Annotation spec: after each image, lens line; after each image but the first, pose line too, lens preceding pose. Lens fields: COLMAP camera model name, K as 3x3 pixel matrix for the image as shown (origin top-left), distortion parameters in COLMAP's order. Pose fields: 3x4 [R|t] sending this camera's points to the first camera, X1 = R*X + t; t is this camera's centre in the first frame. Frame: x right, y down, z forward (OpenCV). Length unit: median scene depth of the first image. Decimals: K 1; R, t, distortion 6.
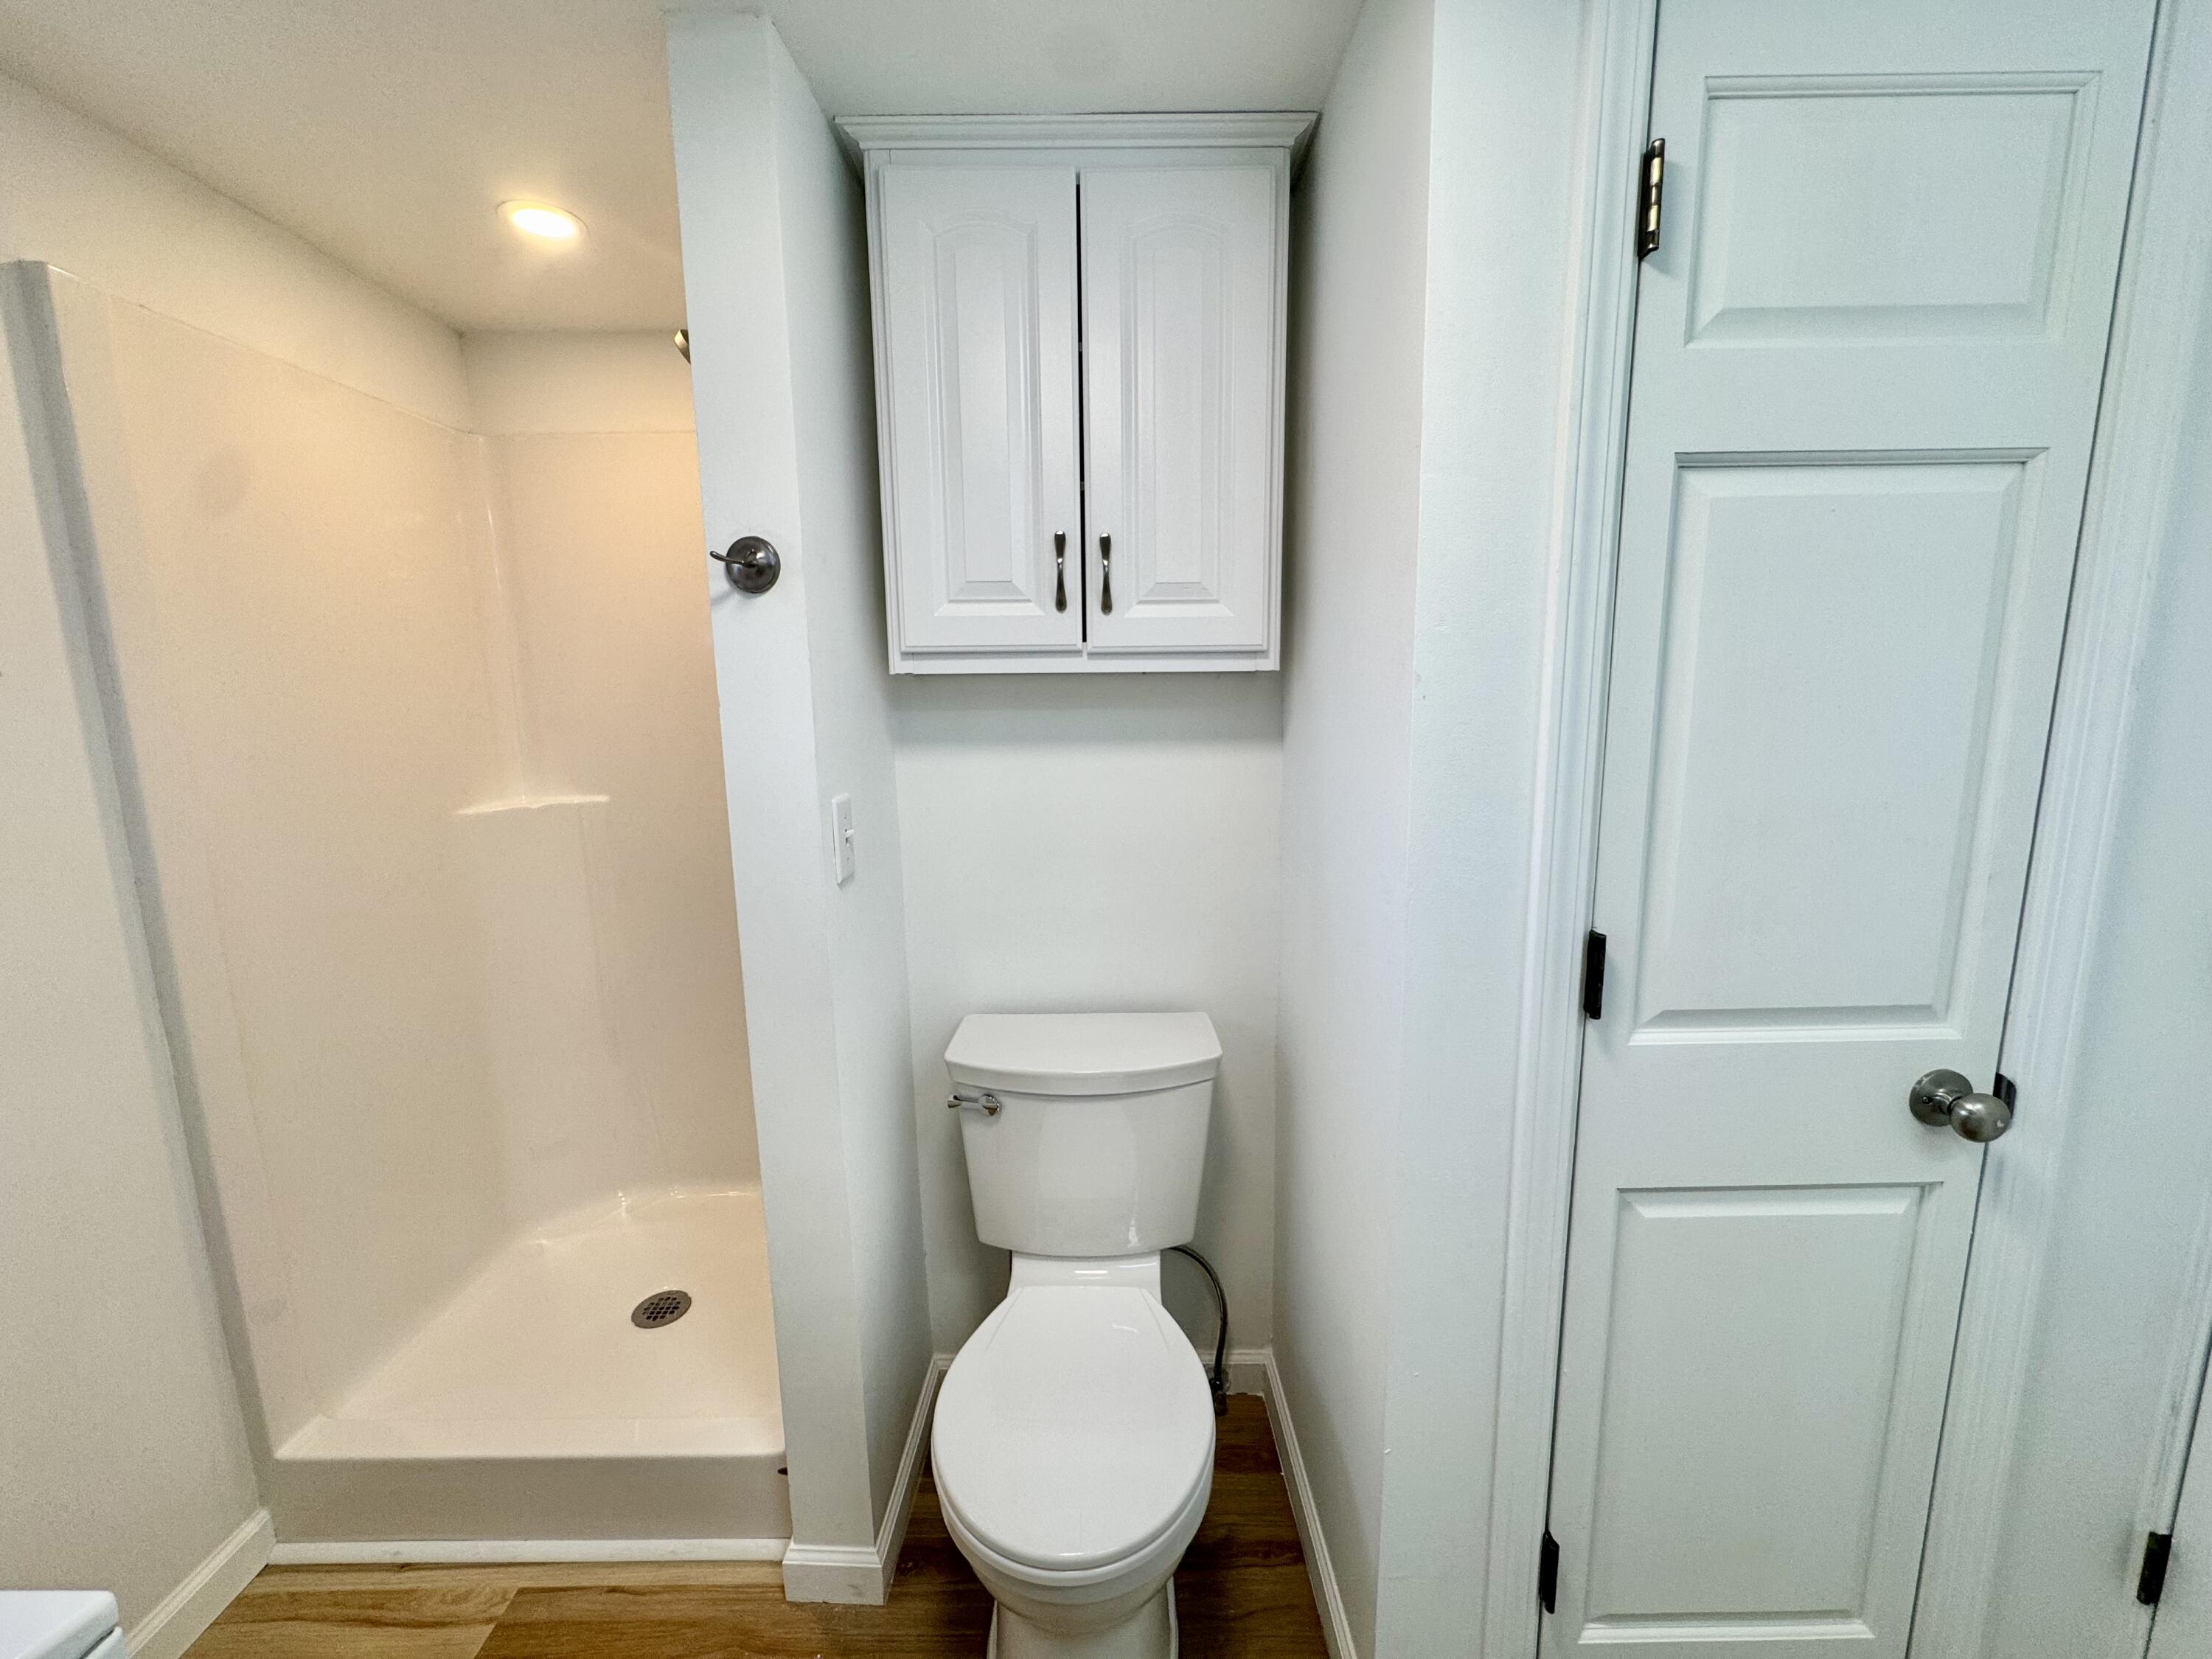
lens RADIAL K [[881.1, 0, 1103.1], [0, 881.1, 825.8], [0, 0, 1]] dist [-0.005239, 0.000556]
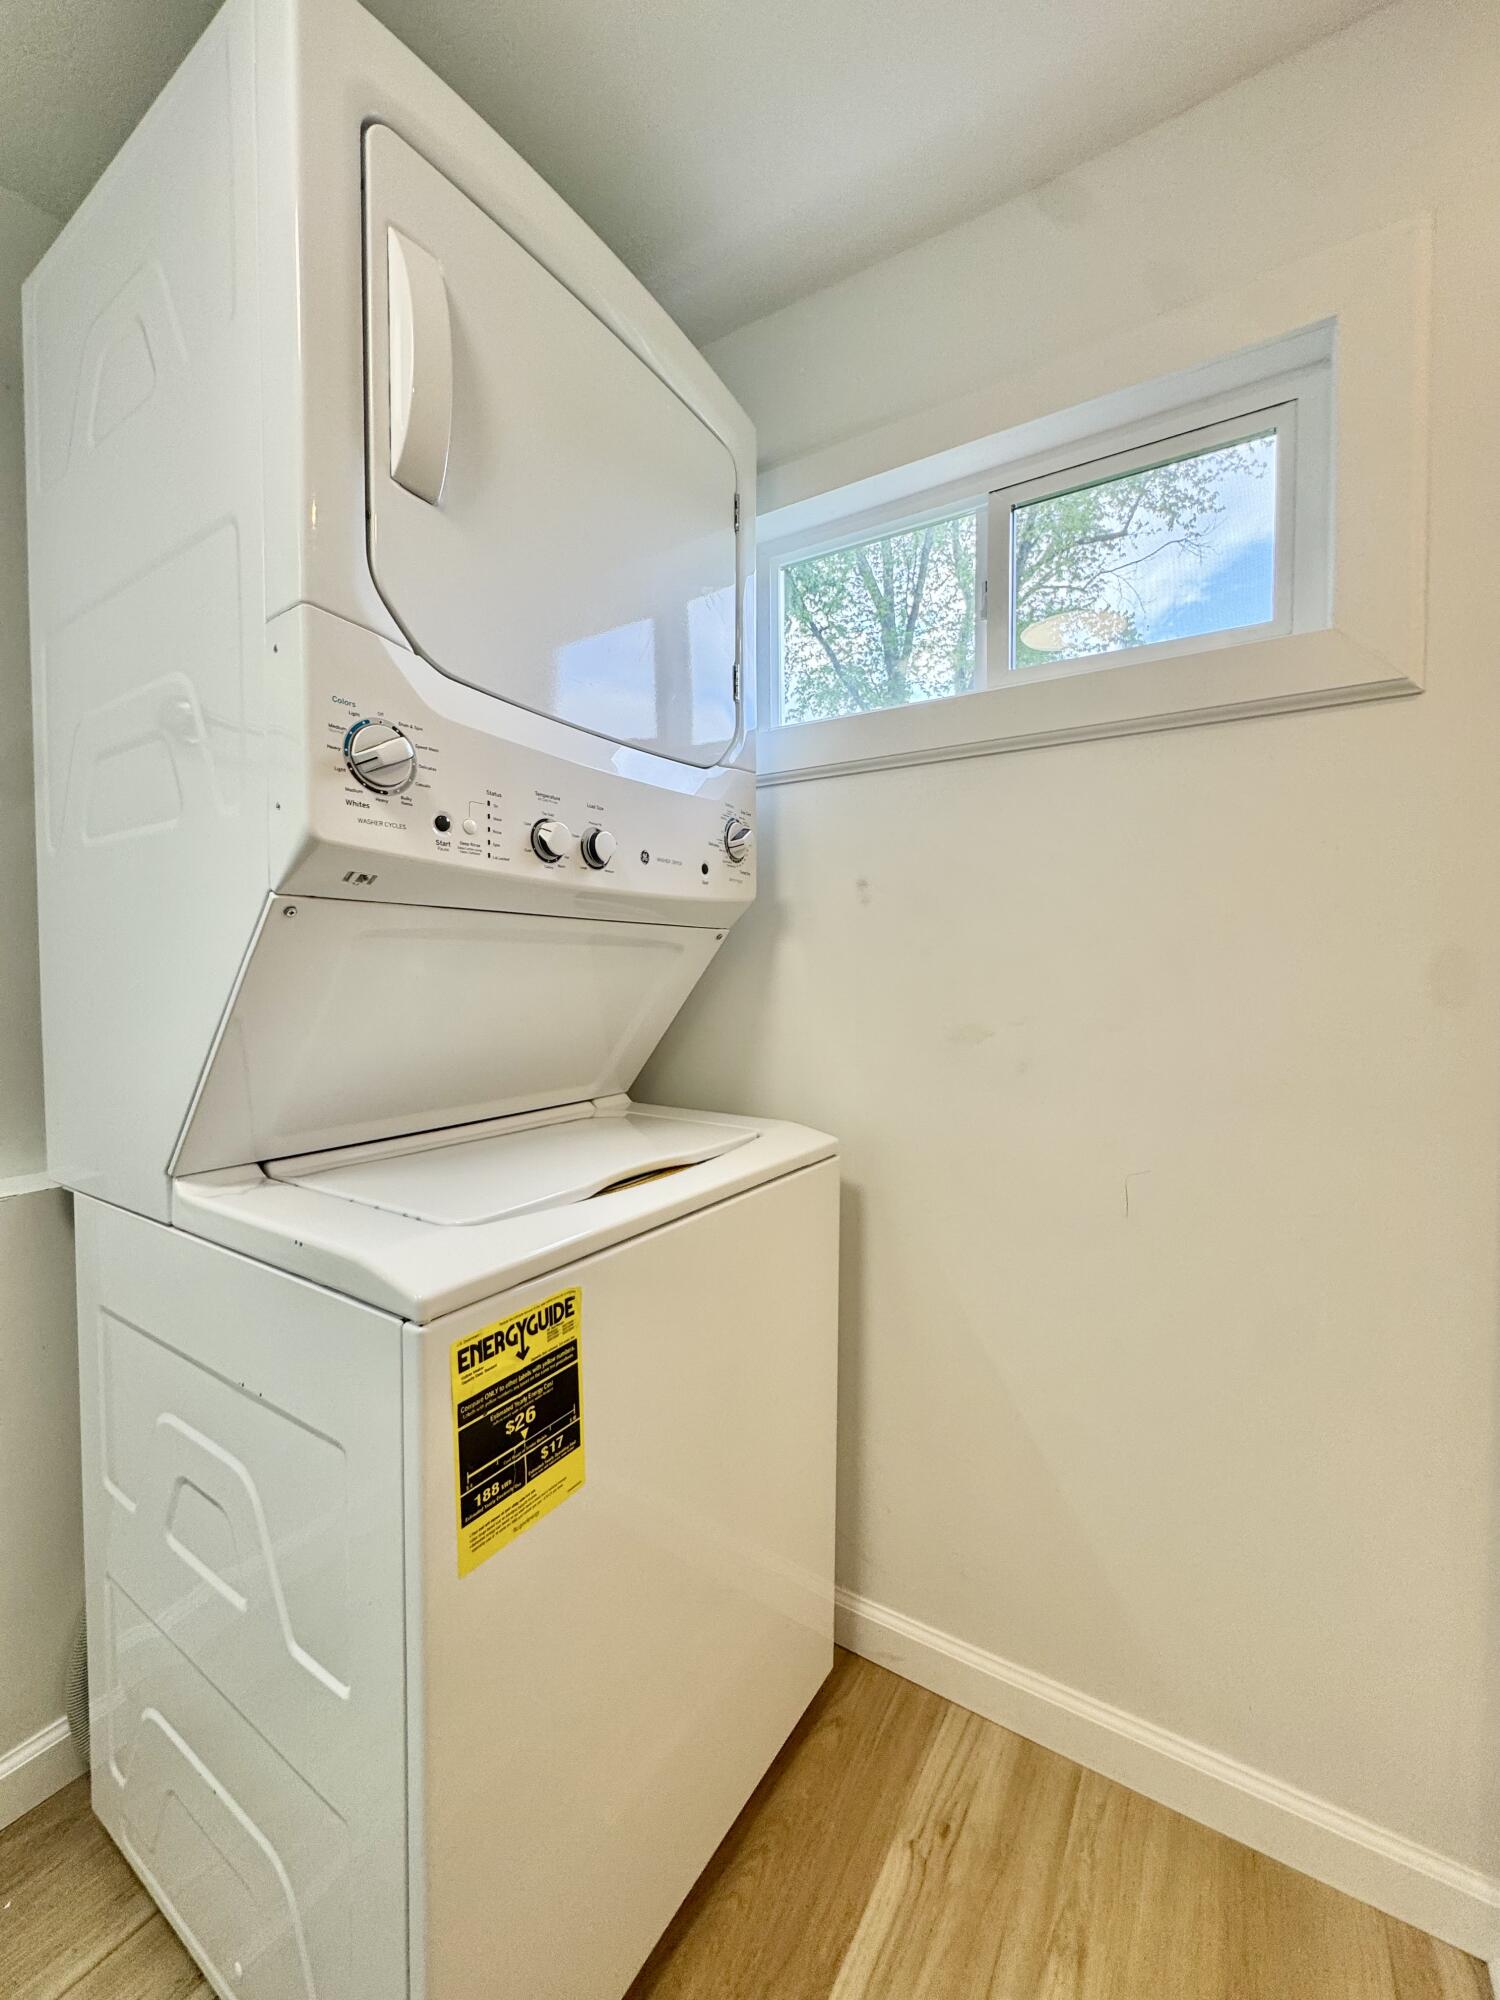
lens RADIAL K [[796.7, 0, 745.9], [0, 796.7, 991.0], [0, 0, 1]] dist [-0.005239, 0.000556]
pose [[-0.538176, 0.050094, -0.841342, -0.163756], [-0.121517, 0.983191, 0.136270, 0.081634], [0.834027, 0.175574, -0.523042, 0.736415]]
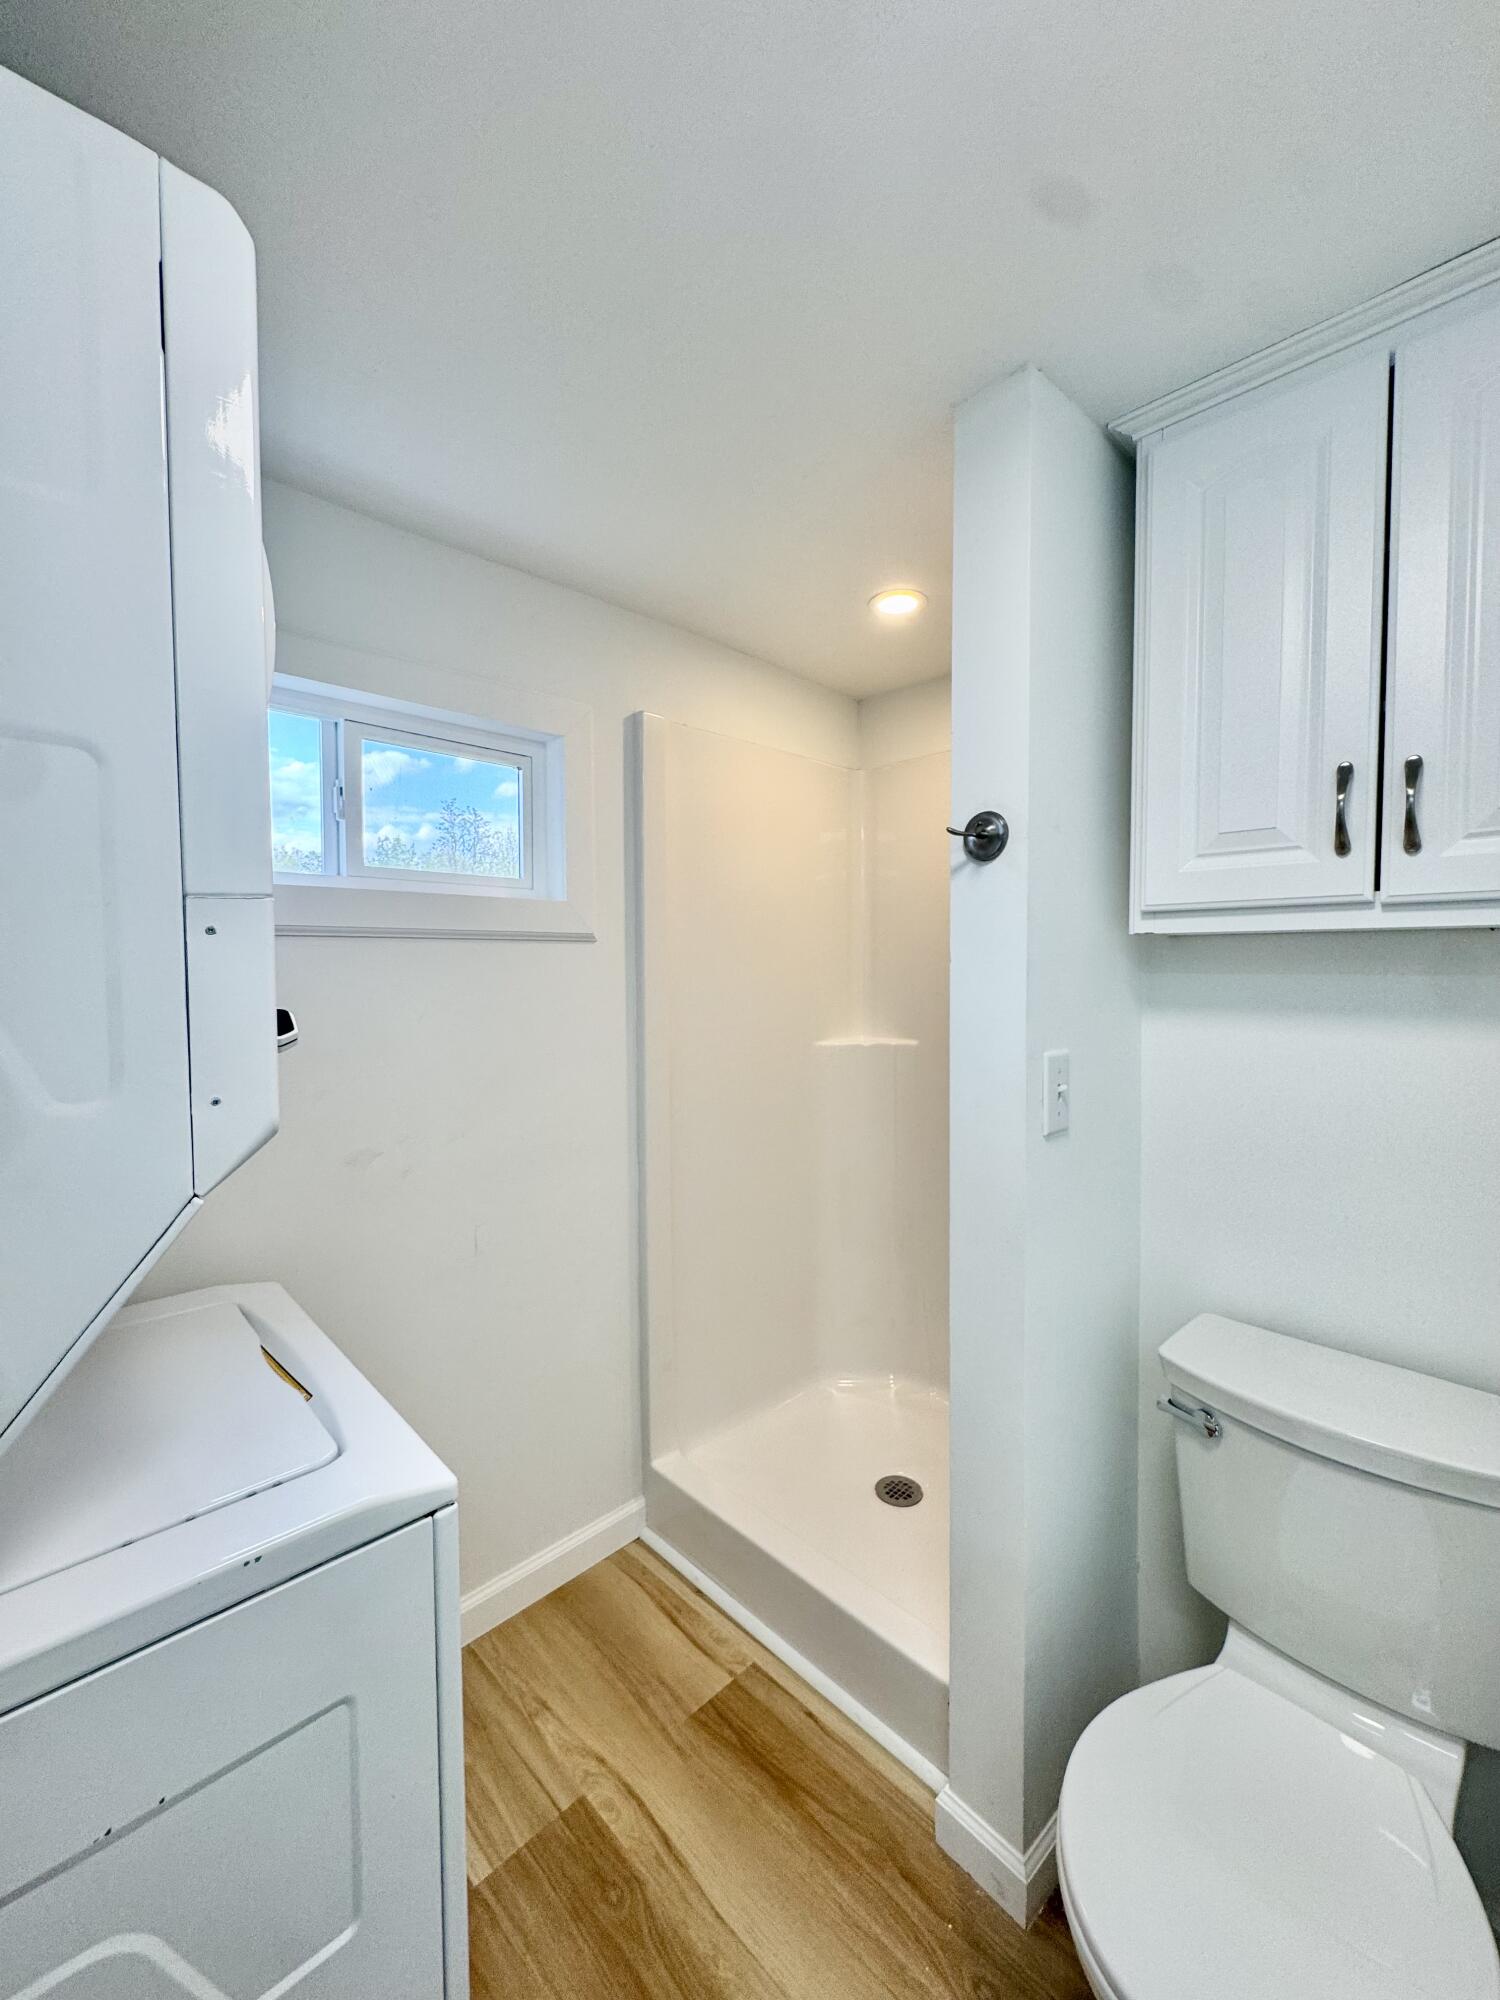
lens RADIAL K [[796.7, 0, 754.2], [0, 796.7, 996.7], [0, 0, 1]] dist [-0.005239, 0.000556]
pose [[0.696915, 0.039444, -0.716068, 0.106626], [-0.120465, 0.990738, -0.062669, 0.003874], [0.706964, 0.129936, 0.695212, 0.093607]]
